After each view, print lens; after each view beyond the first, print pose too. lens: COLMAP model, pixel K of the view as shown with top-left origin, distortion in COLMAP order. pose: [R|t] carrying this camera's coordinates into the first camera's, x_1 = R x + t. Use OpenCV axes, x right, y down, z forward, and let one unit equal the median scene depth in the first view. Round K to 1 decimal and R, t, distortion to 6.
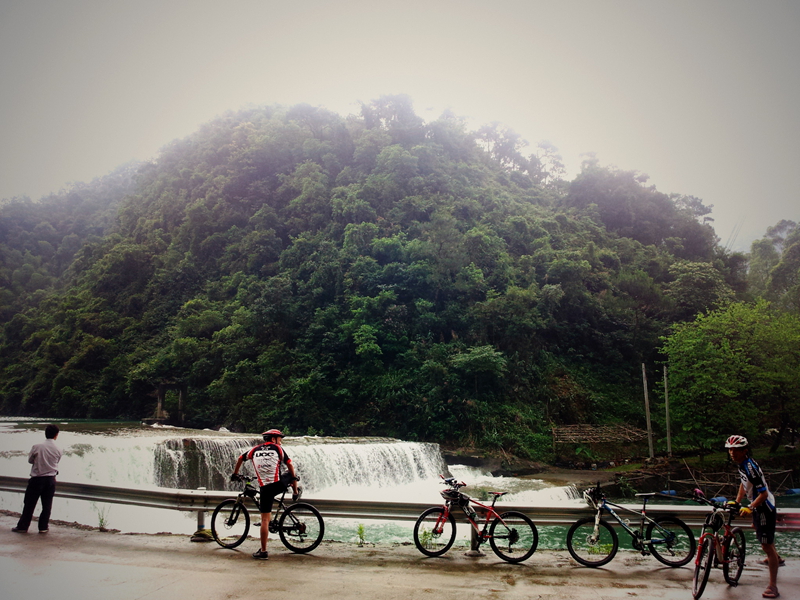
lens RADIAL K [[722.3, 0, 395.6], [0, 722.3, 308.6], [0, 0, 1]] dist [0.008844, -0.081351]
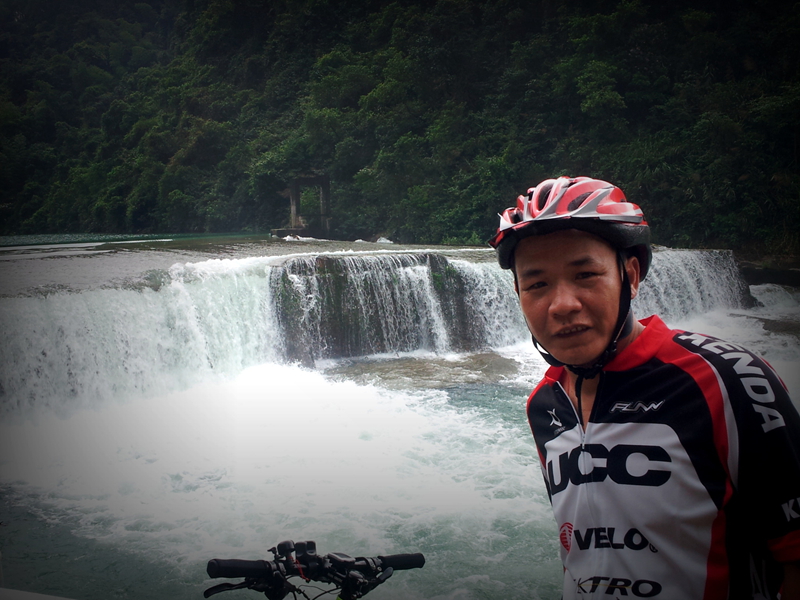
lens RADIAL K [[722.3, 0, 395.6], [0, 722.3, 308.6], [0, 0, 1]] dist [0.008844, -0.081351]
pose [[0.966031, -0.012054, -0.258145, -0.050177], [0.079049, 0.964815, 0.250767, 0.057242], [0.246039, -0.262655, 0.932994, 0.335523]]
